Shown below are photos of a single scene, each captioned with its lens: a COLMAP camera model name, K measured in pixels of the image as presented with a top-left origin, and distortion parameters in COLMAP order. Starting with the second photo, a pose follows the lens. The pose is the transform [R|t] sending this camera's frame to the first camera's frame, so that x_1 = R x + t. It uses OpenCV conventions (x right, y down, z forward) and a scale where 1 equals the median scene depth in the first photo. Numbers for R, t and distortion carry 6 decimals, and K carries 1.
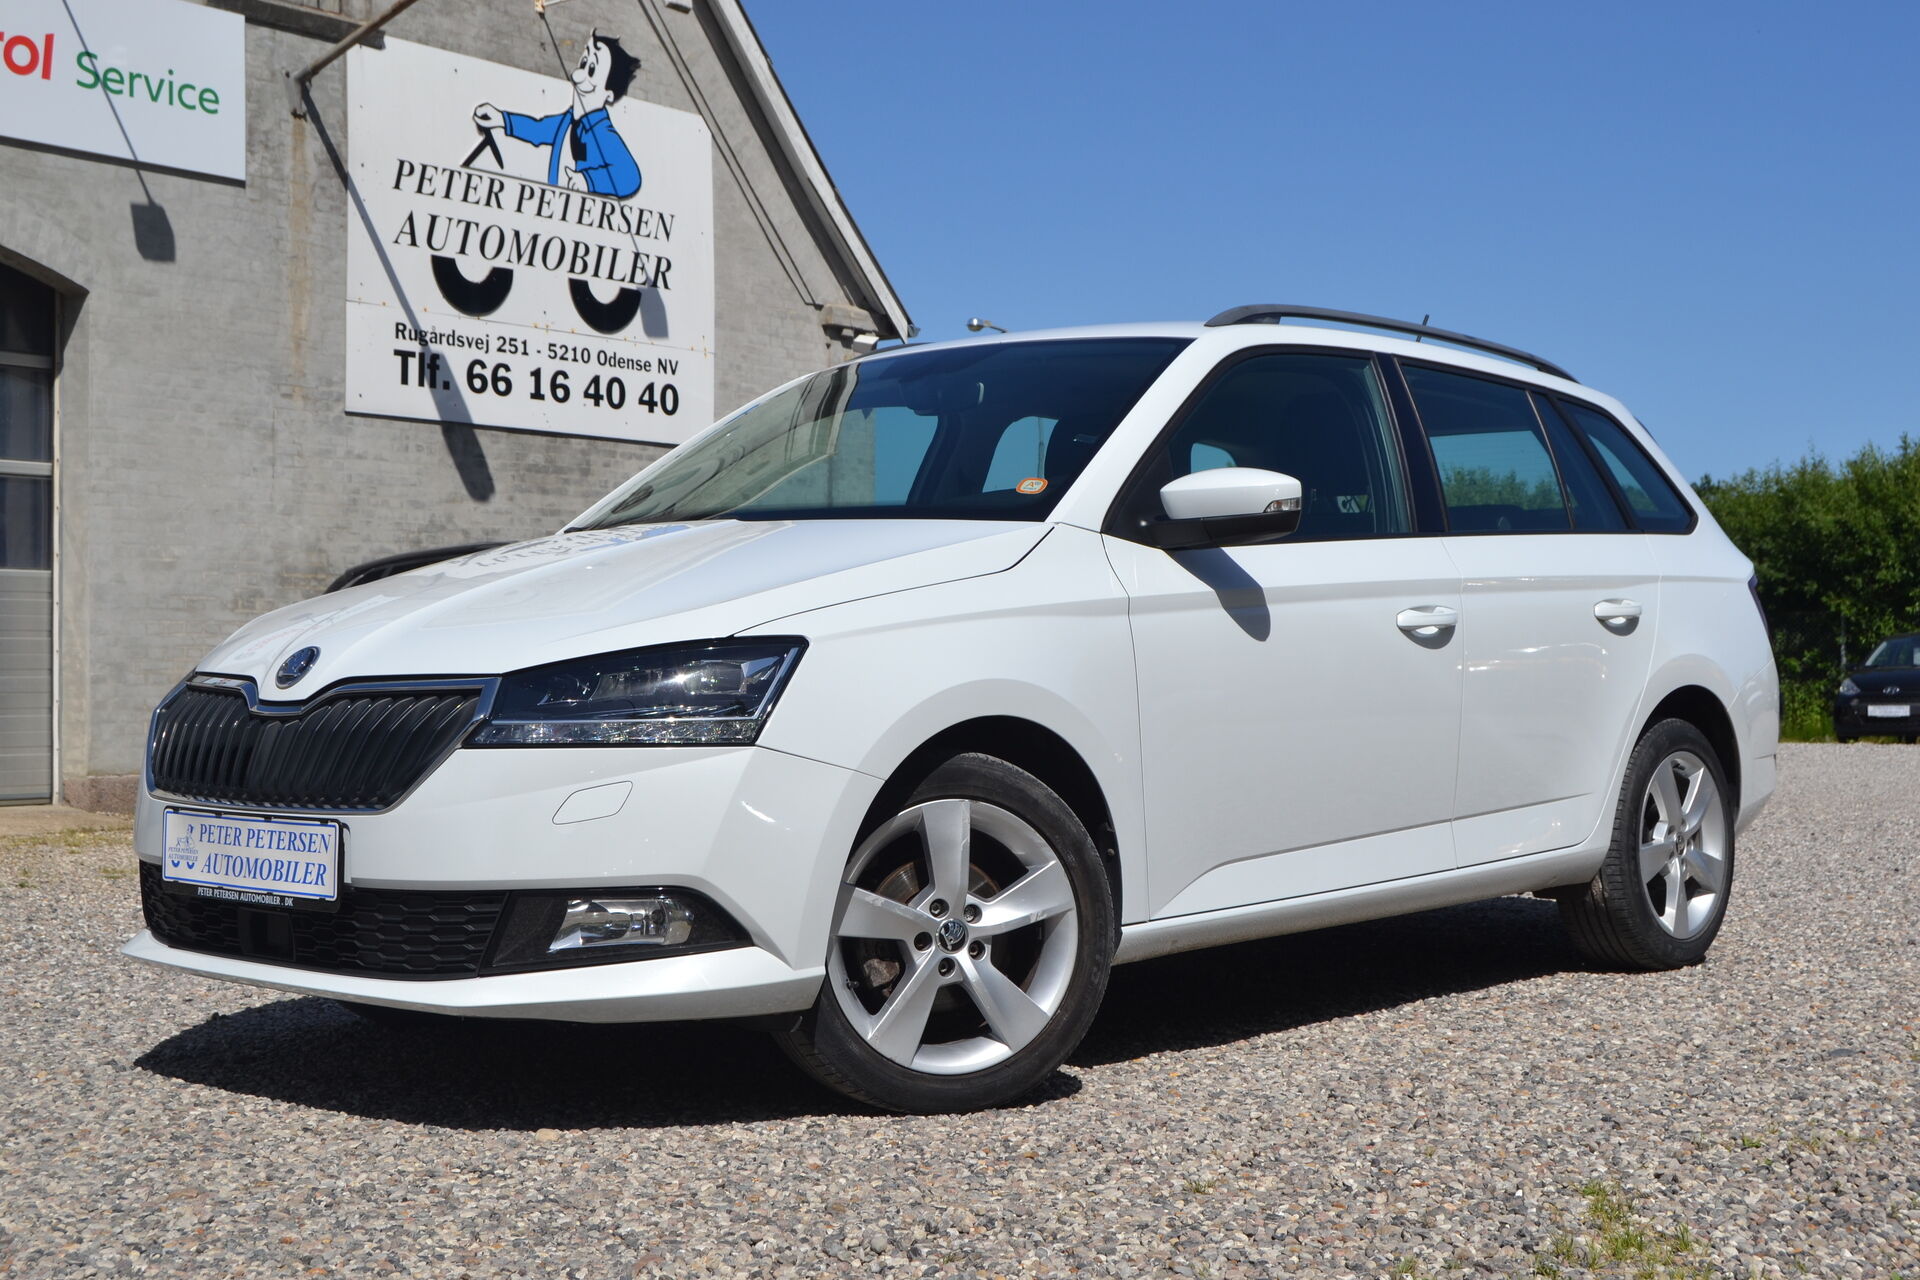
lens RADIAL K [[2444.0, 0, 960.0], [0, 2444.0, 640.0], [0, 0, 1]] dist [-0.068083, -0.009862]
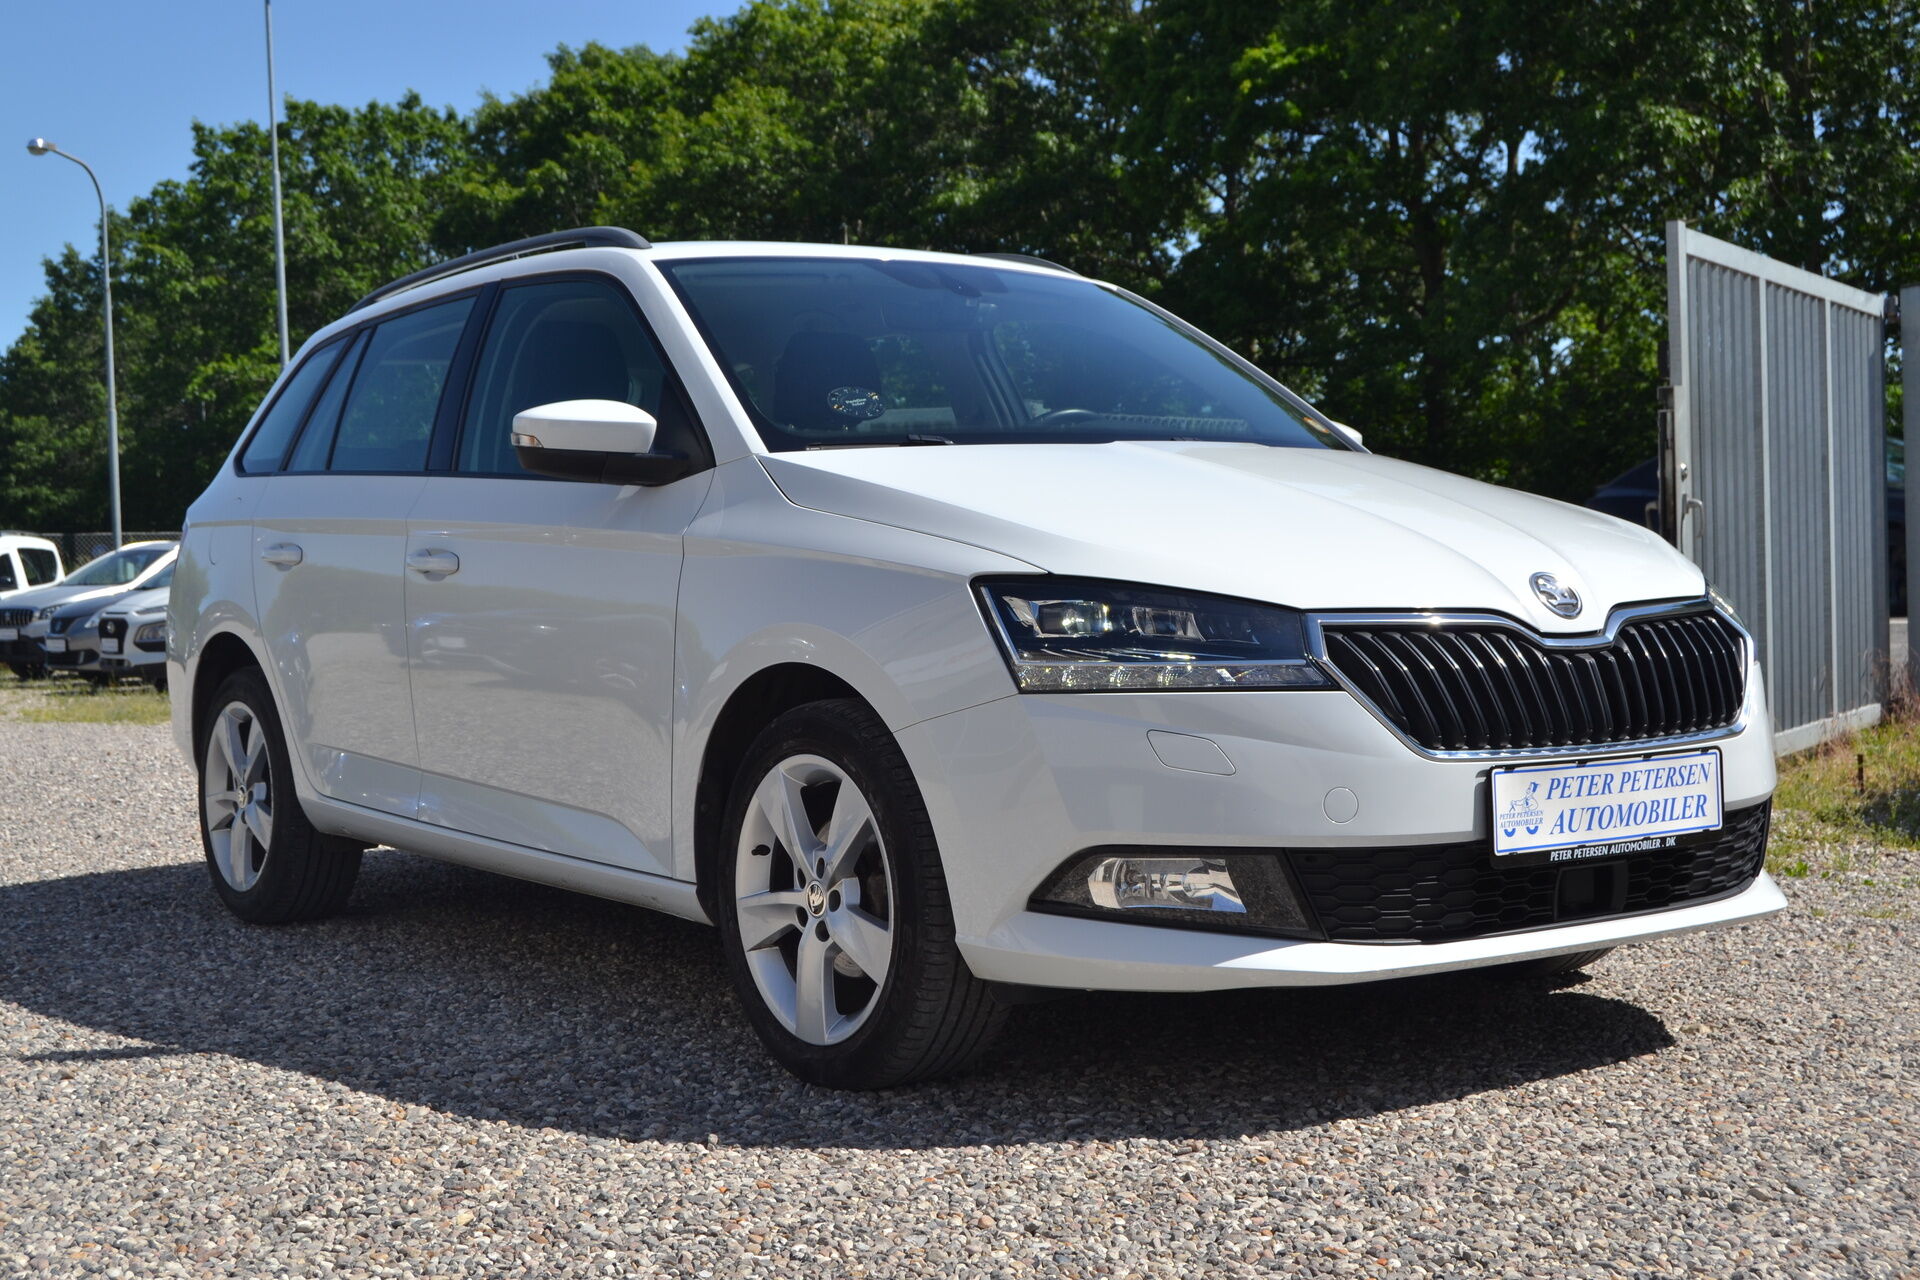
lens RADIAL K [[2444.0, 0, 960.0], [0, 2444.0, 640.0], [0, 0, 1]] dist [-0.068083, -0.009862]
pose [[0.224470, -0.025886, 0.974137, -0.410706], [0.012971, 0.999638, 0.023575, 0.001330], [-0.974395, 0.007344, 0.224725, 0.346673]]
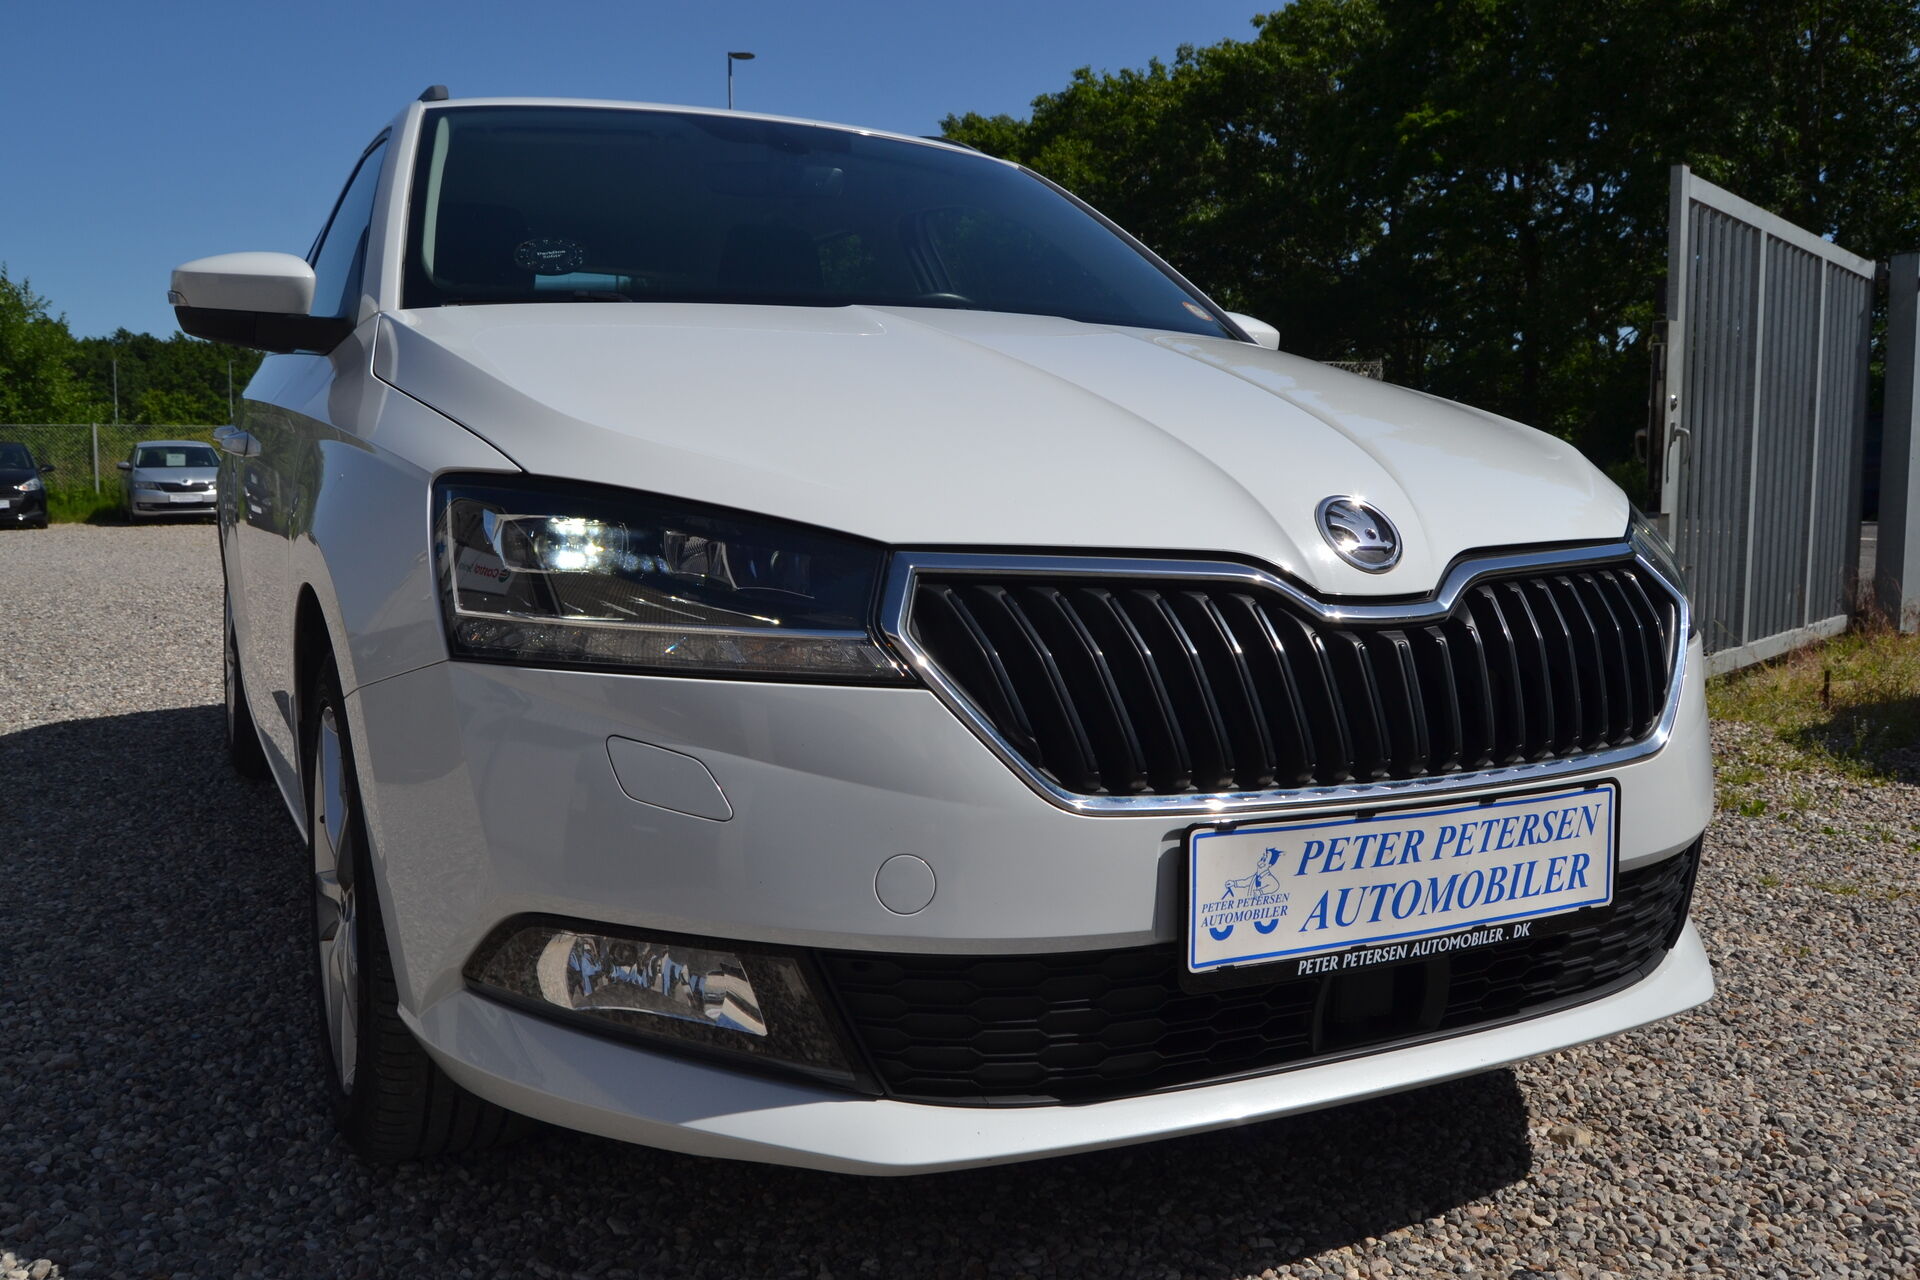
lens RADIAL K [[1612.7, 0, 960.0], [0, 1612.7, 640.0], [0, 0, 1]] dist [-0.085847, 0.016690]
pose [[0.365782, -0.087111, 0.926615, -0.224200], [-0.020525, 0.994613, 0.101605, -0.000059], [-0.930474, -0.056184, 0.362024, 0.325188]]
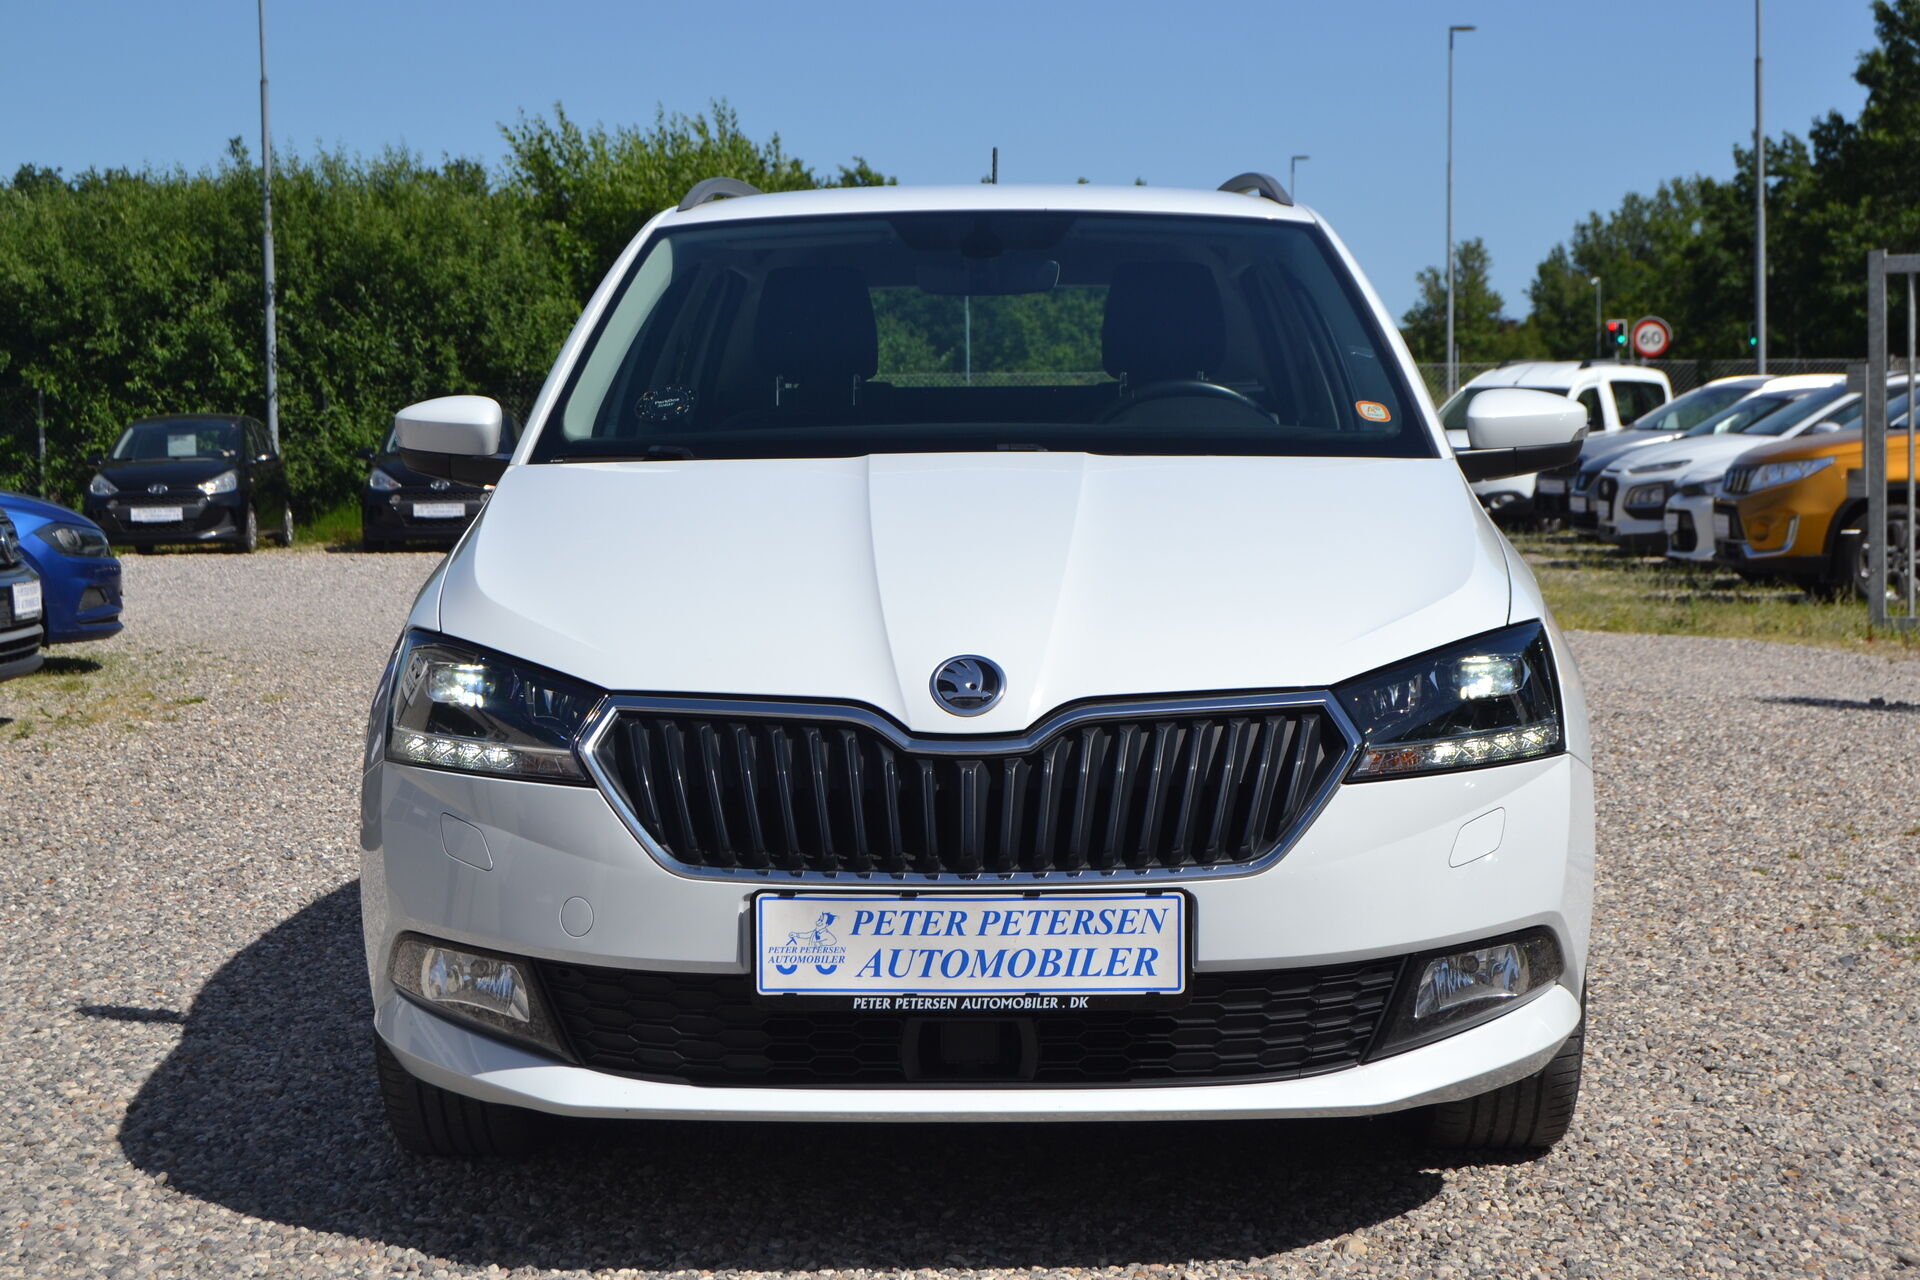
lens RADIAL K [[3045.0, 0, 960.0], [0, 3045.0, 640.0], [0, 0, 1]] dist [-0.006514, 0.011824]
pose [[0.758524, -0.046921, 0.649953, -0.299071], [0.000603, 0.997455, 0.071303, -0.023400], [-0.651644, -0.053693, 0.756622, 0.104111]]
